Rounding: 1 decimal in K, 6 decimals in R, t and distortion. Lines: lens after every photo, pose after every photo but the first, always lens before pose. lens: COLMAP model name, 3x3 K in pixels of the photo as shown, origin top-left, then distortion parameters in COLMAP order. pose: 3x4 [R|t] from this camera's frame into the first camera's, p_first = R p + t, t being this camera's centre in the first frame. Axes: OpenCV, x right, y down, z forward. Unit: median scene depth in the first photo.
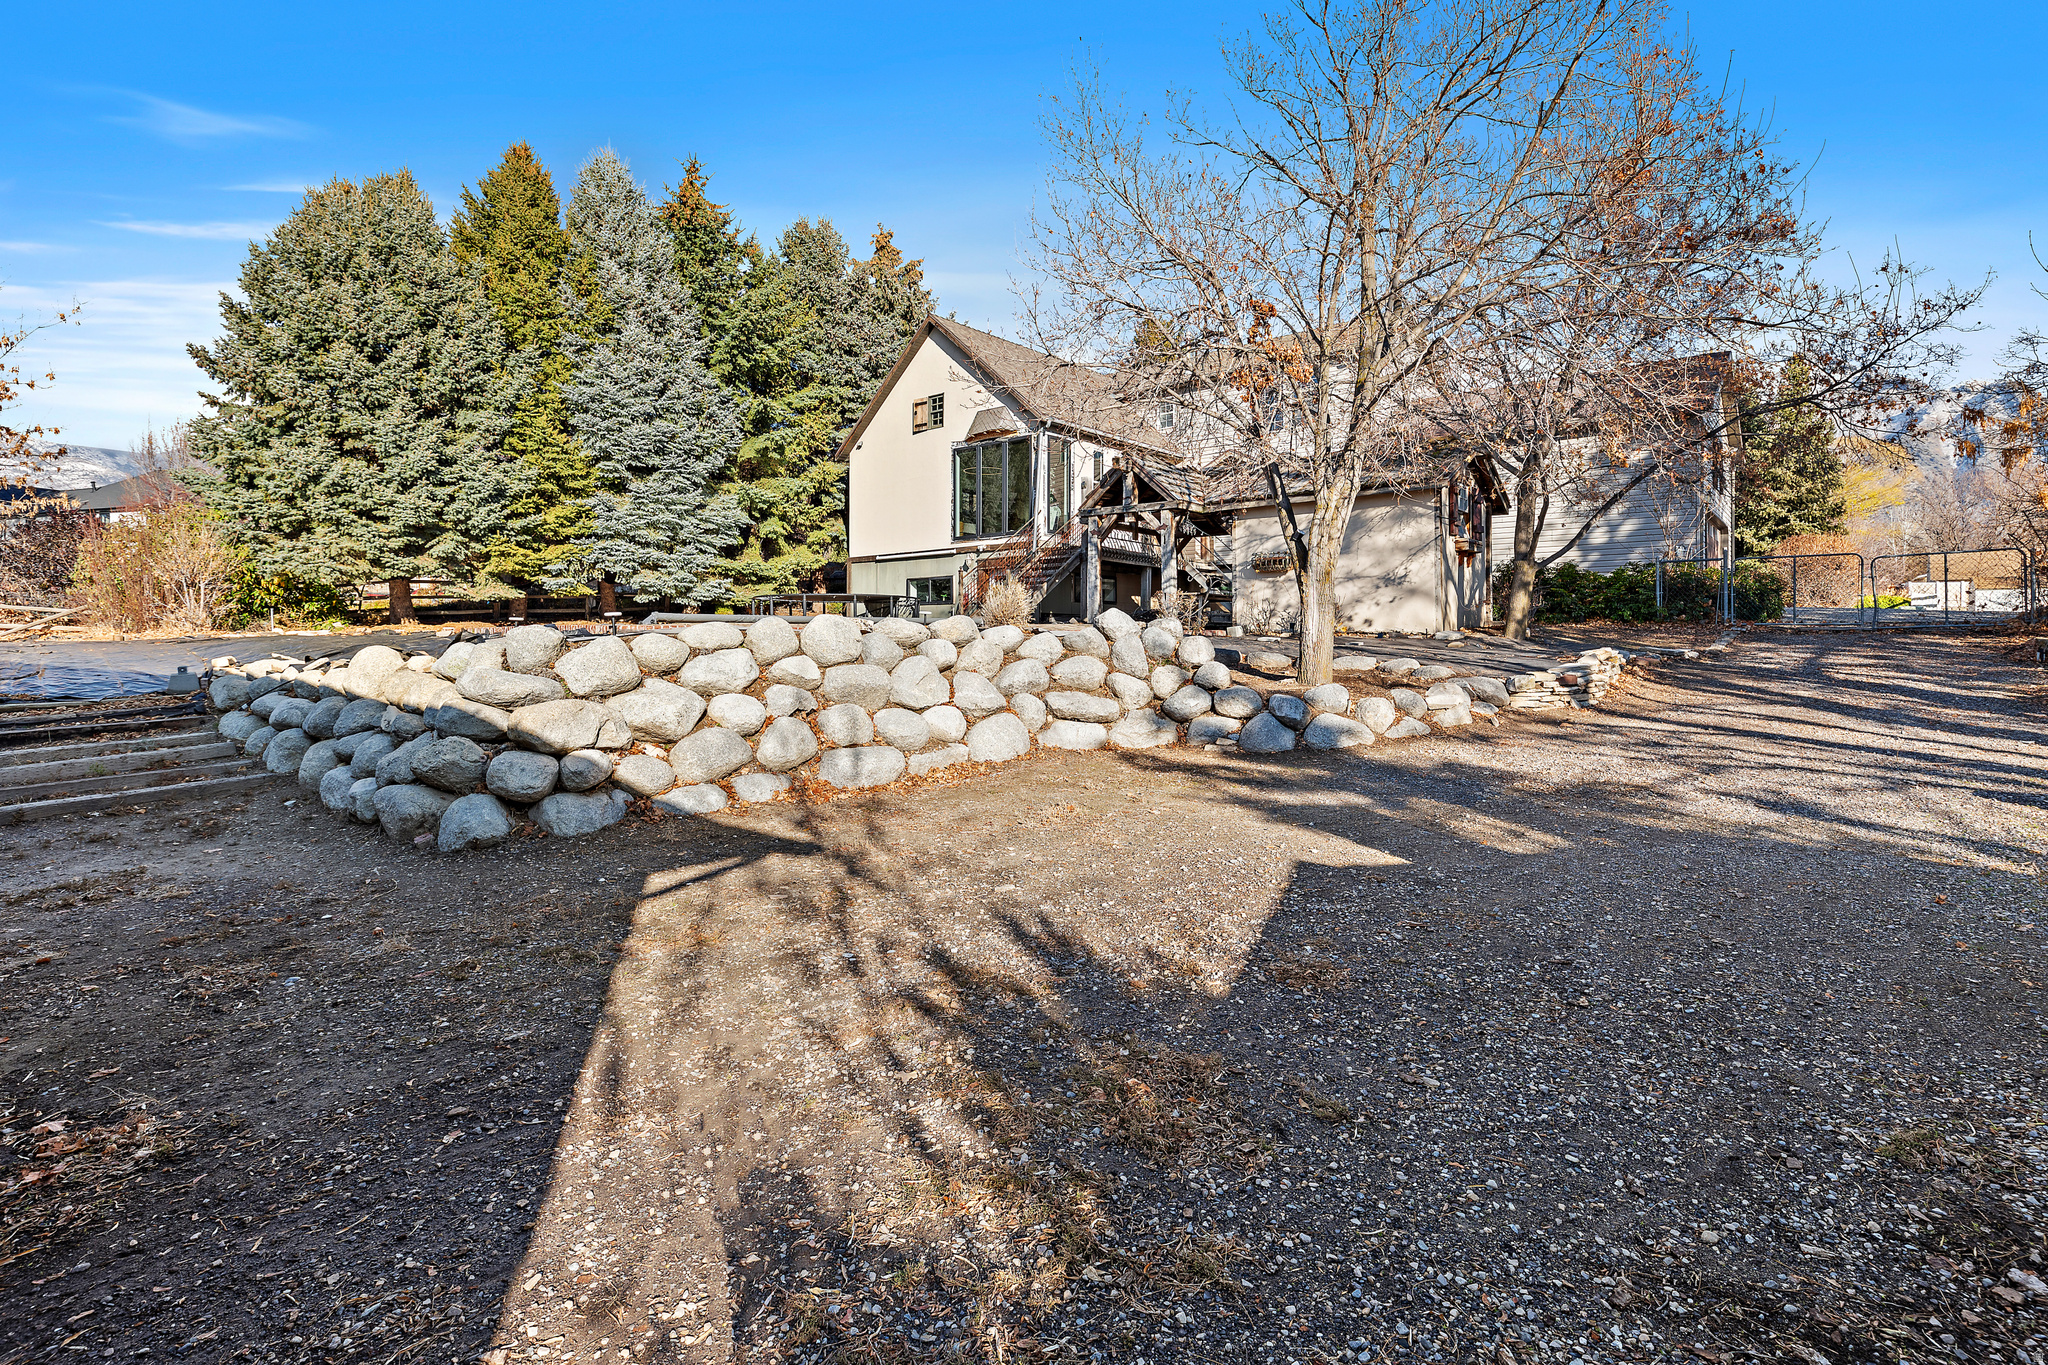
lens RADIAL K [[942.6, 0, 1033.8], [0, 942.6, 636.0], [0, 0, 1]] dist [-0.006724, 0.001107]
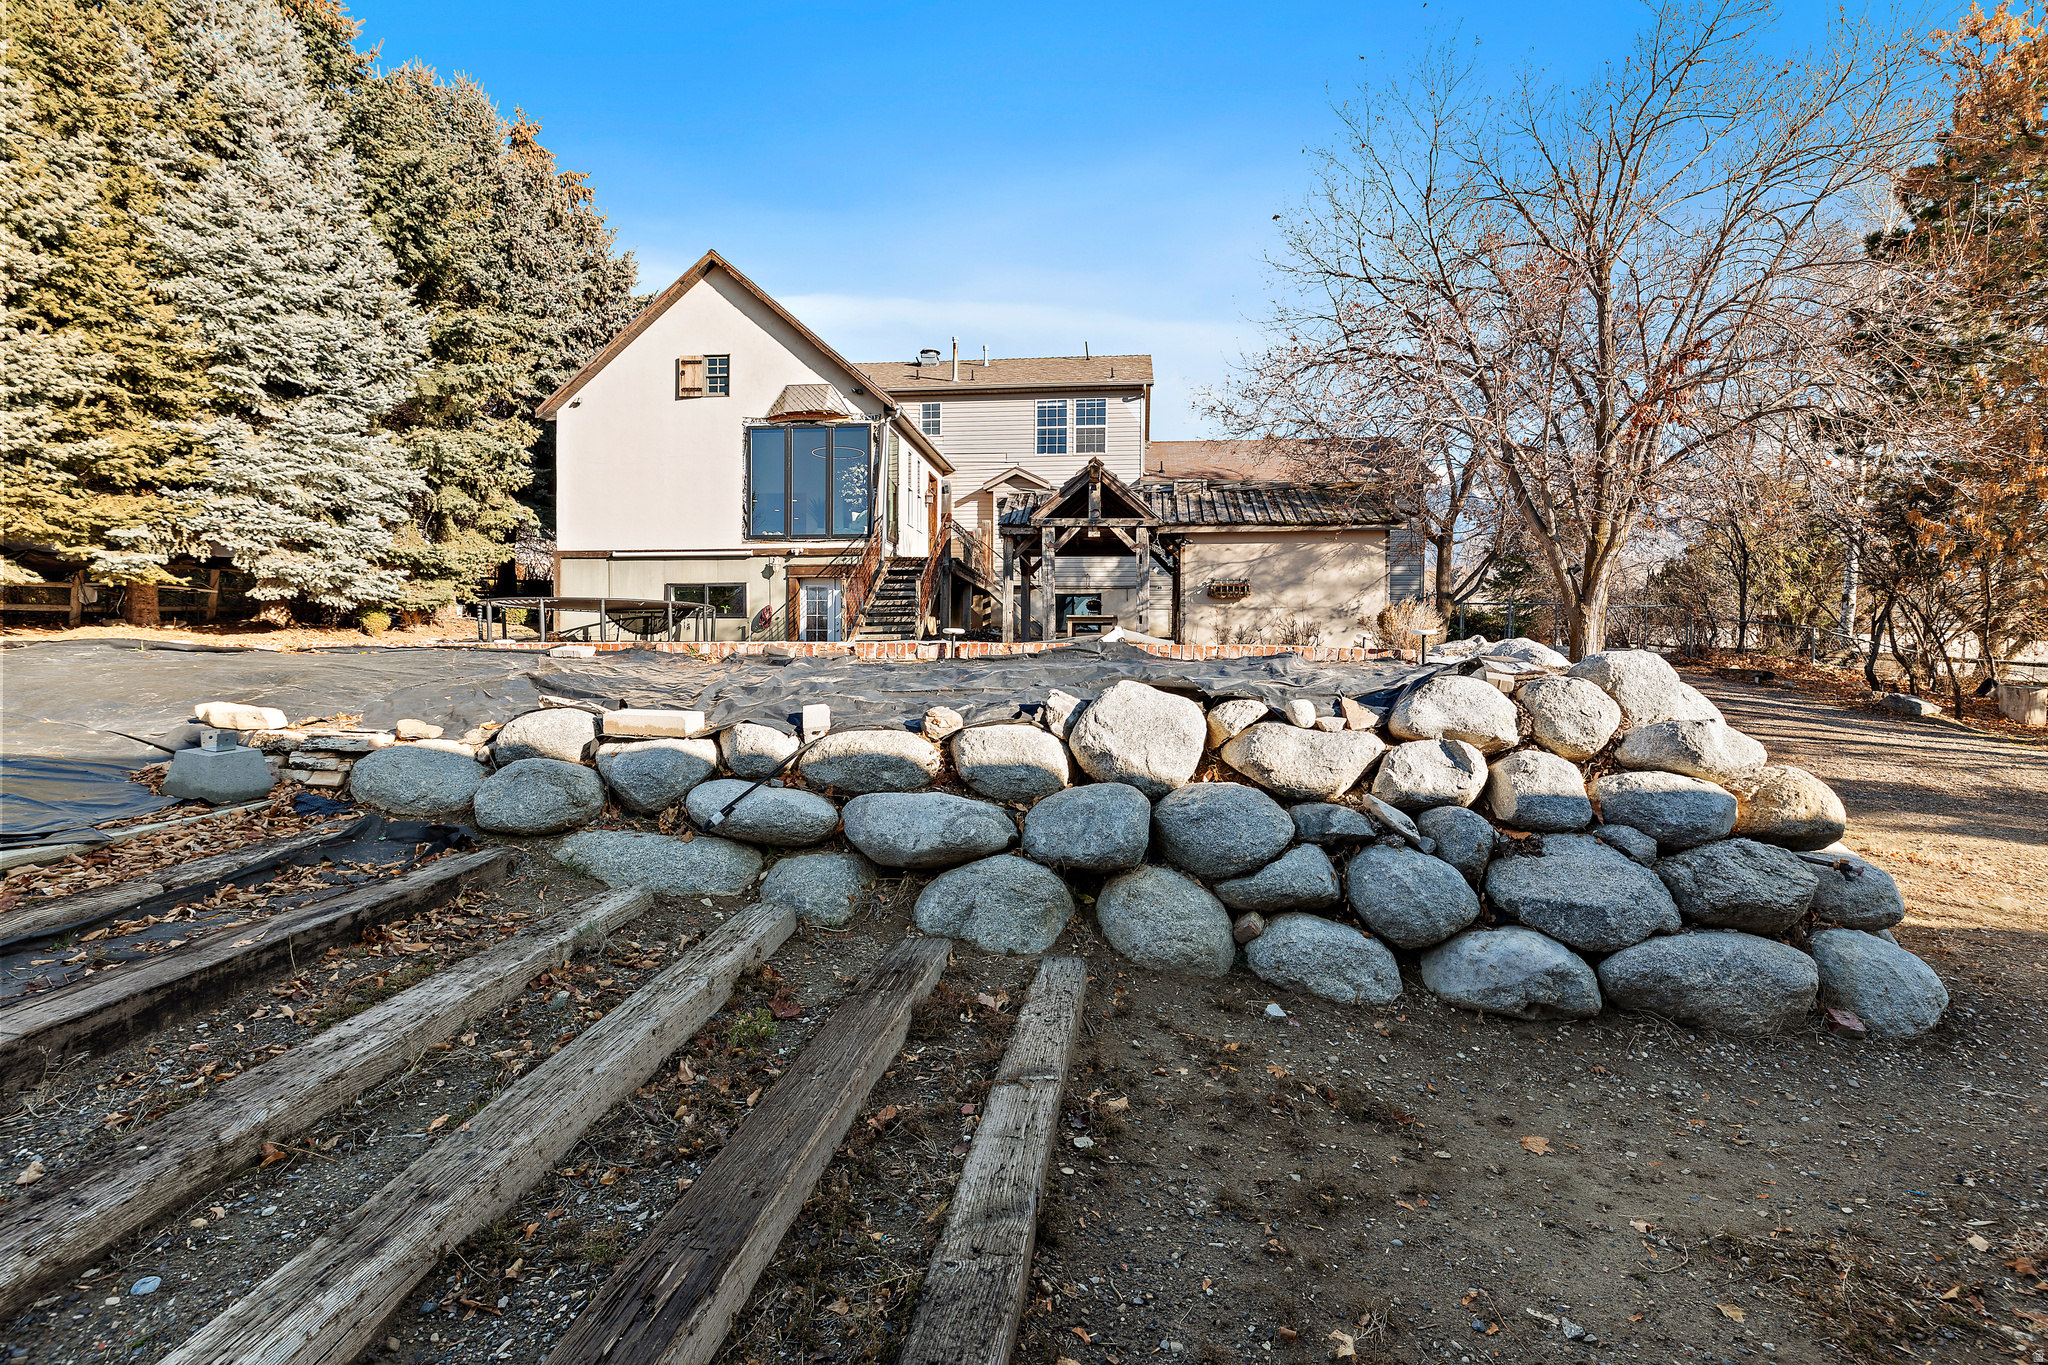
lens RADIAL K [[942.6, 0, 1025.8], [0, 942.6, 675.5], [0, 0, 1]] dist [-0.006724, 0.001107]
pose [[0.832957, -0.001058, 0.553336, -0.357057], [-0.009760, 0.999815, 0.016603, -0.000547], [-0.553251, -0.019230, 0.832793, 0.205216]]
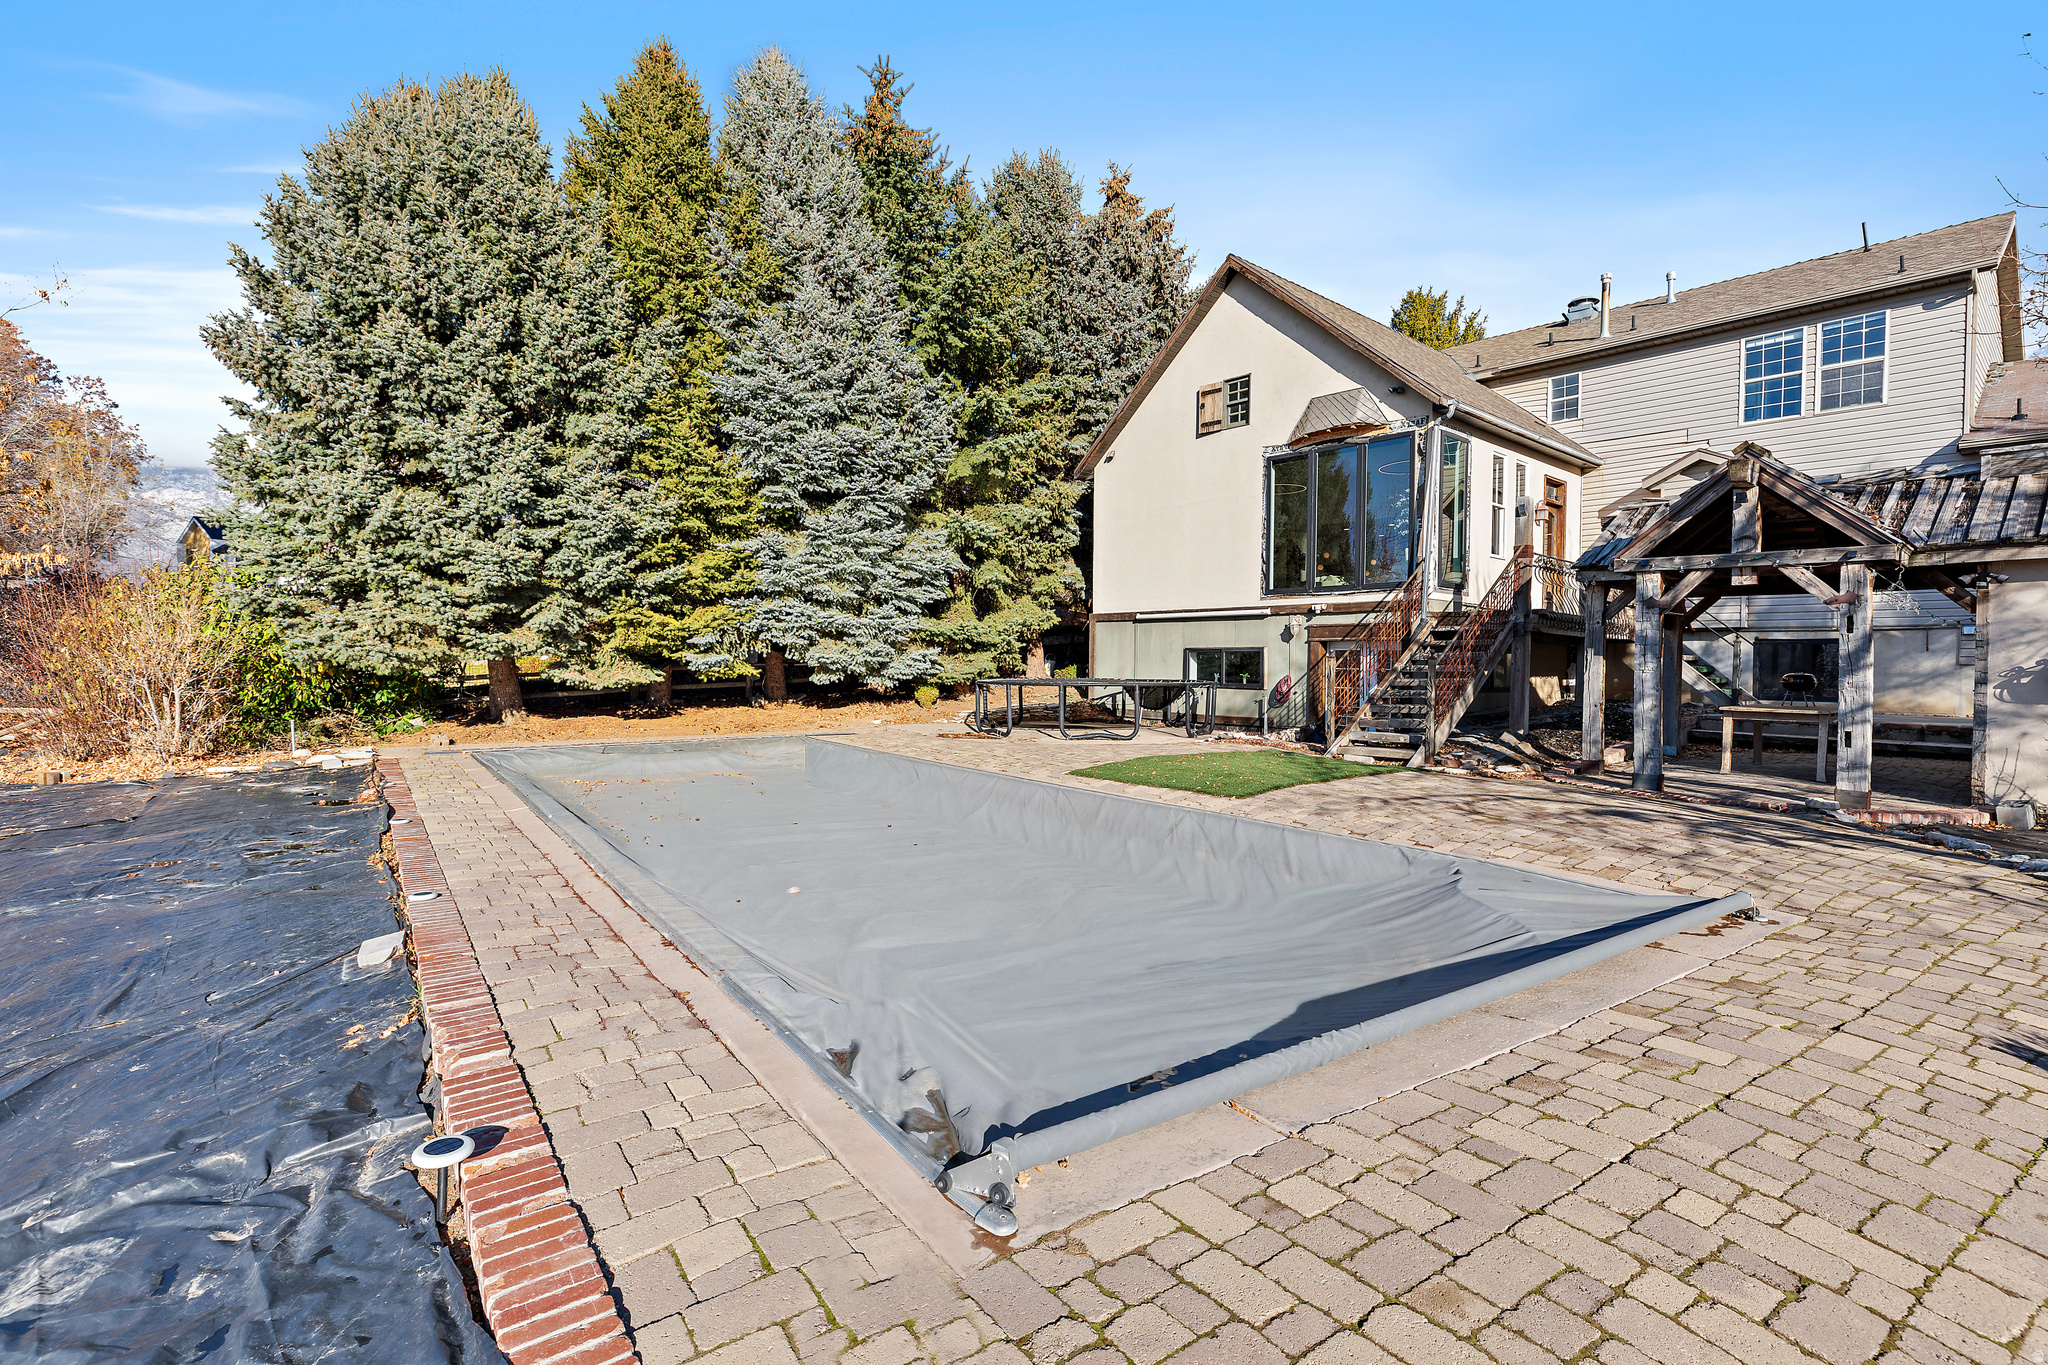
lens RADIAL K [[942.6, 0, 1040.1], [0, 942.6, 684.4], [0, 0, 1]] dist [-0.006724, 0.001107]
pose [[0.989394, 0.012439, -0.144722, -0.156294], [-0.007854, 0.999450, 0.032211, -0.062468], [0.145044, -0.030733, 0.988948, 0.335658]]
